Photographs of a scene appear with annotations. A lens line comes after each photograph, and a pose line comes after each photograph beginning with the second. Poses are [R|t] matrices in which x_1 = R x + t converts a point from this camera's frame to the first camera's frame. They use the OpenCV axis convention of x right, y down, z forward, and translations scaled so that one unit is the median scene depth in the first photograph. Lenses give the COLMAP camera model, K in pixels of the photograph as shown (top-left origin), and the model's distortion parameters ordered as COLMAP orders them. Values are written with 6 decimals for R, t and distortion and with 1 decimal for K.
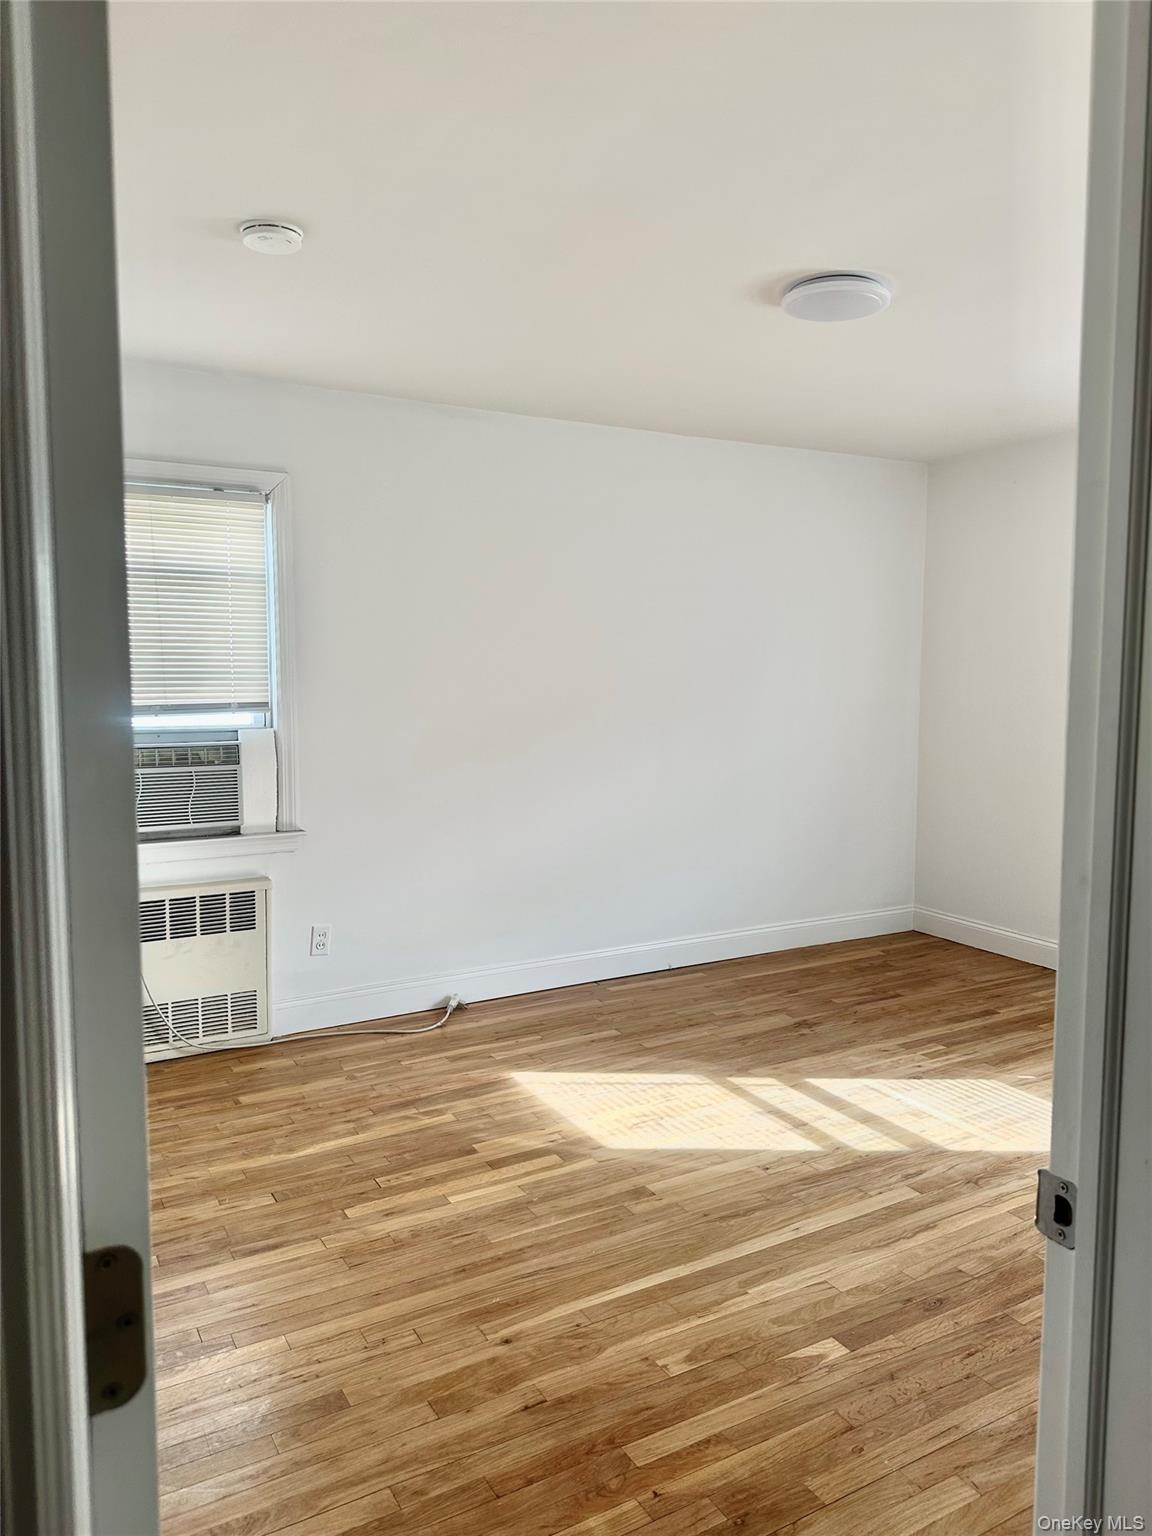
lens RADIAL K [[1069.3, 0, 568.9], [0, 1069.3, 763.2], [0, 0, 1]] dist [-0.004329, -0.001669]
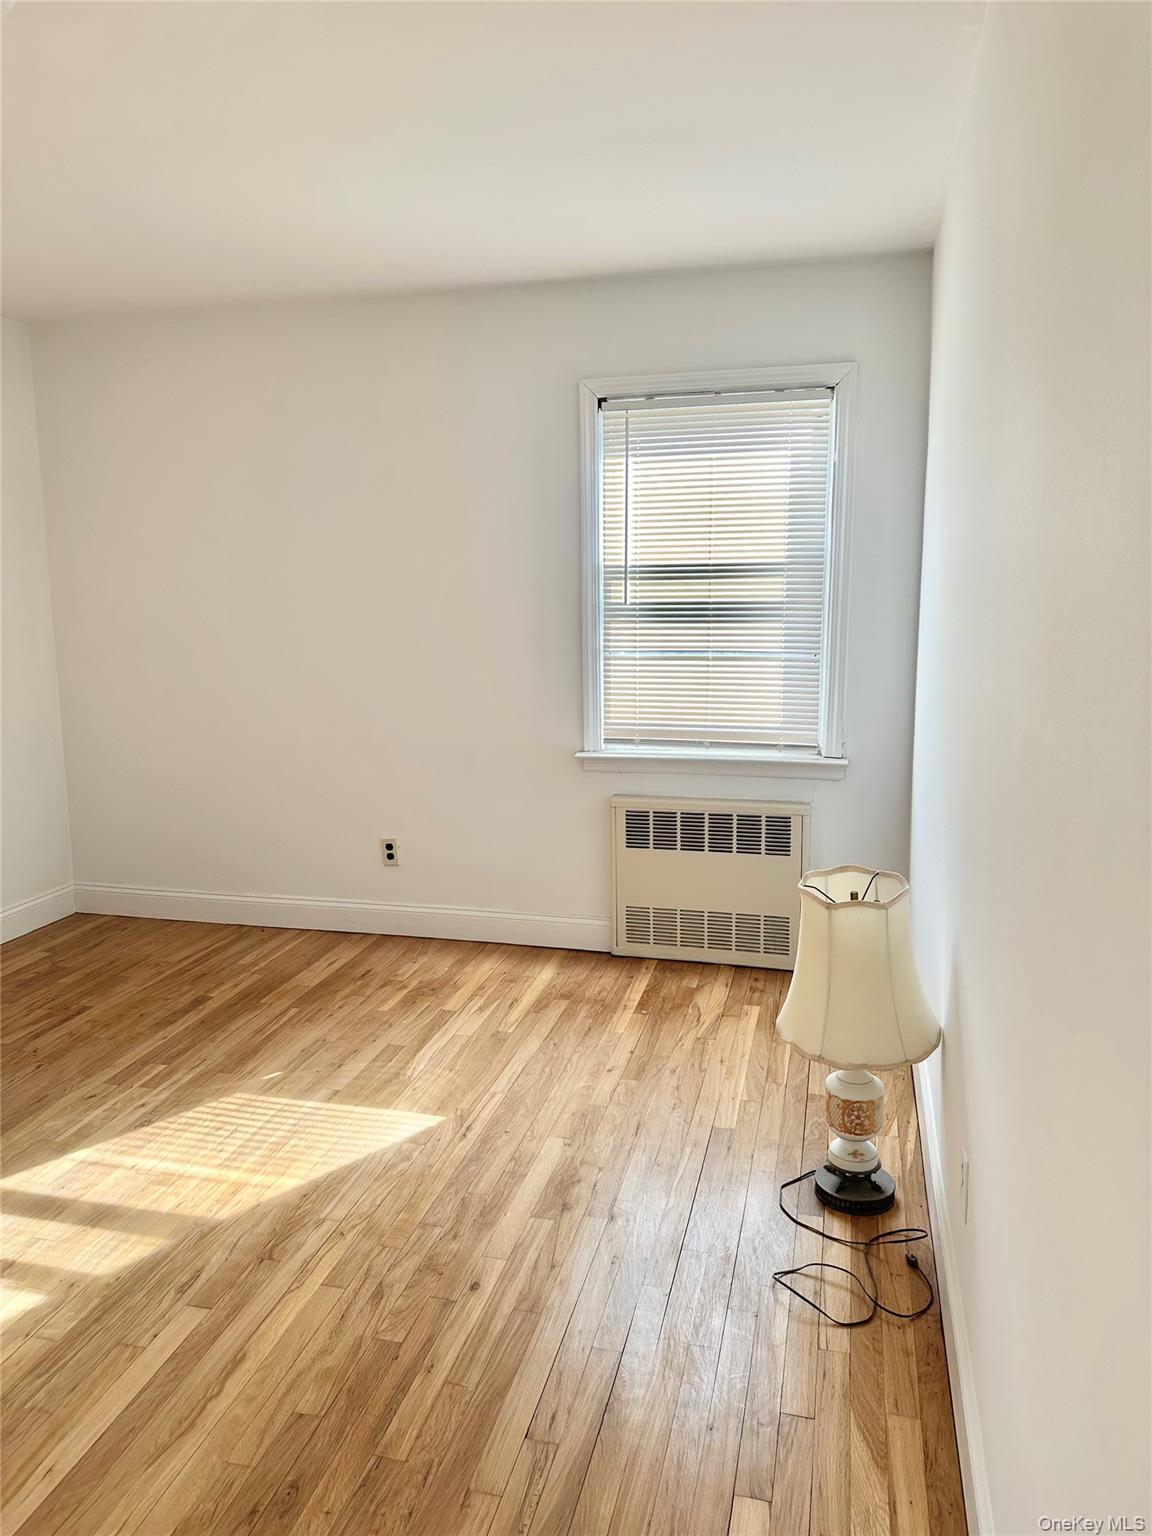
lens RADIAL K [[1069.3, 0, 565.5], [0, 1069.3, 757.1], [0, 0, 1]] dist [-0.004329, -0.001669]
pose [[0.688413, -0.121894, 0.715003, 0.018540], [0.074042, 0.992438, 0.097902, -0.022224], [-0.721530, -0.014457, 0.692232, 0.281535]]
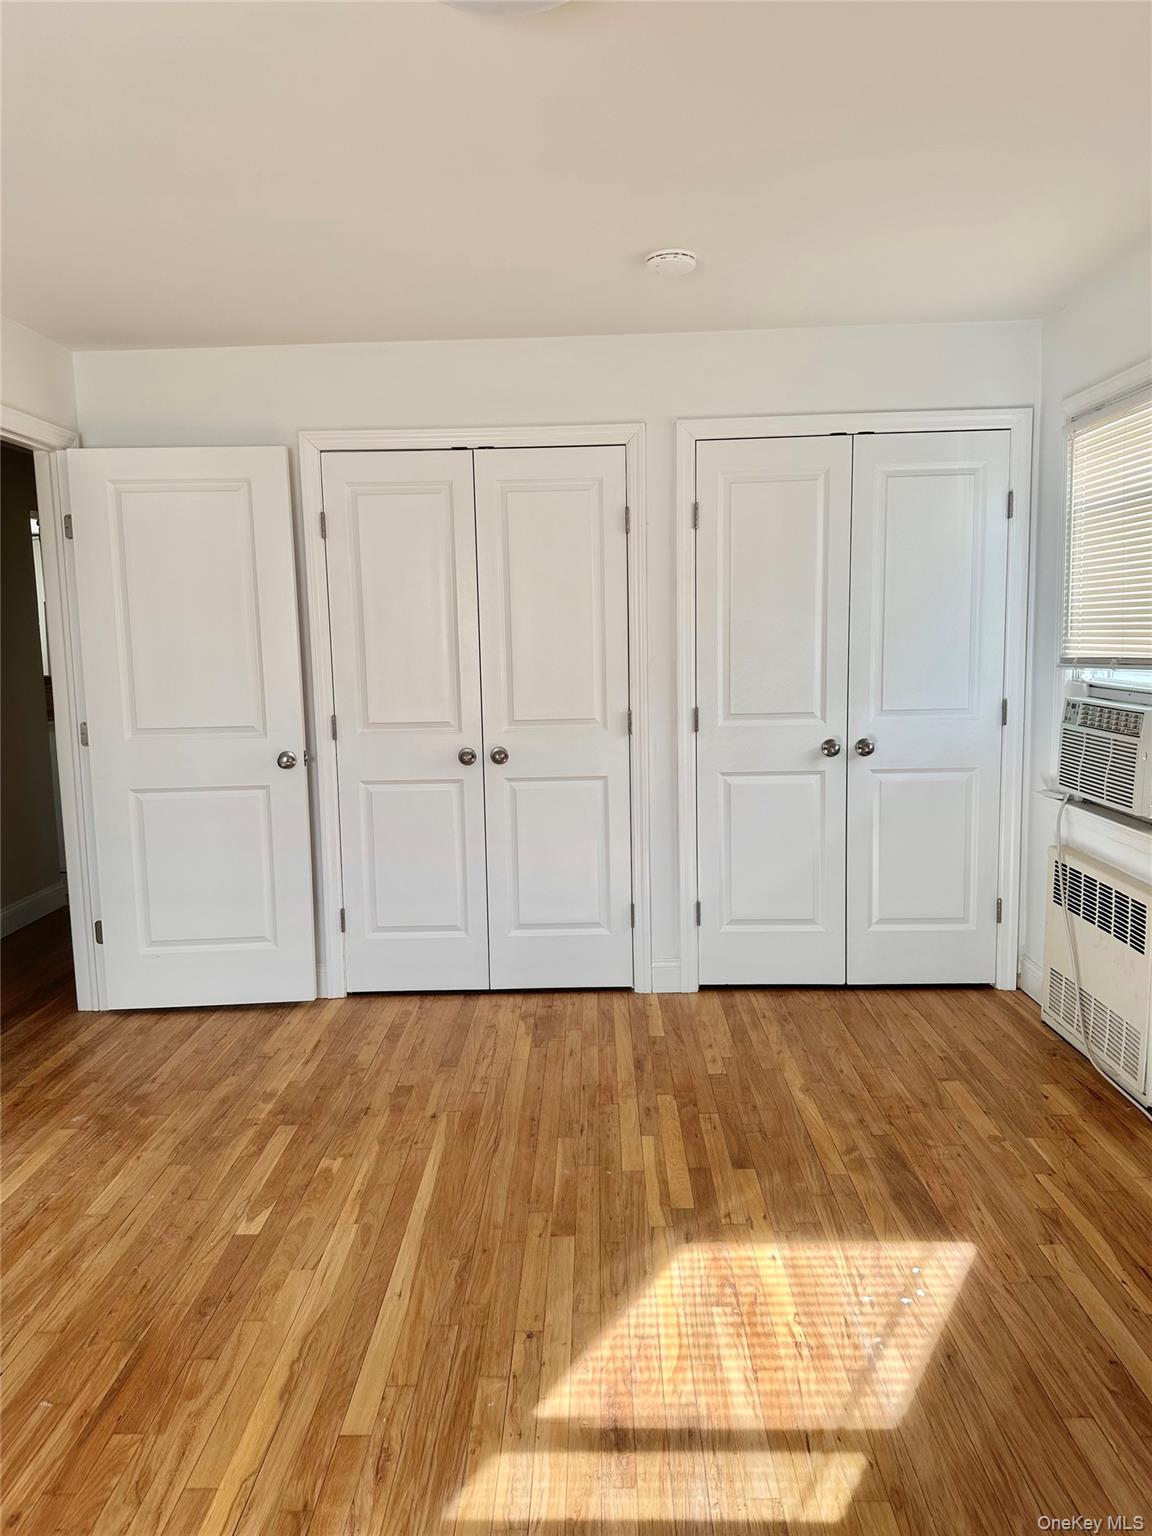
lens RADIAL K [[1069.3, 0, 560.0], [0, 1069.3, 766.4], [0, 0, 1]] dist [-0.004329, -0.001669]
pose [[-0.506043, 0.126973, -0.853111, 0.668715], [-0.060952, 0.981367, 0.182218, -0.111479], [0.860352, 0.144209, -0.488875, 1.197549]]
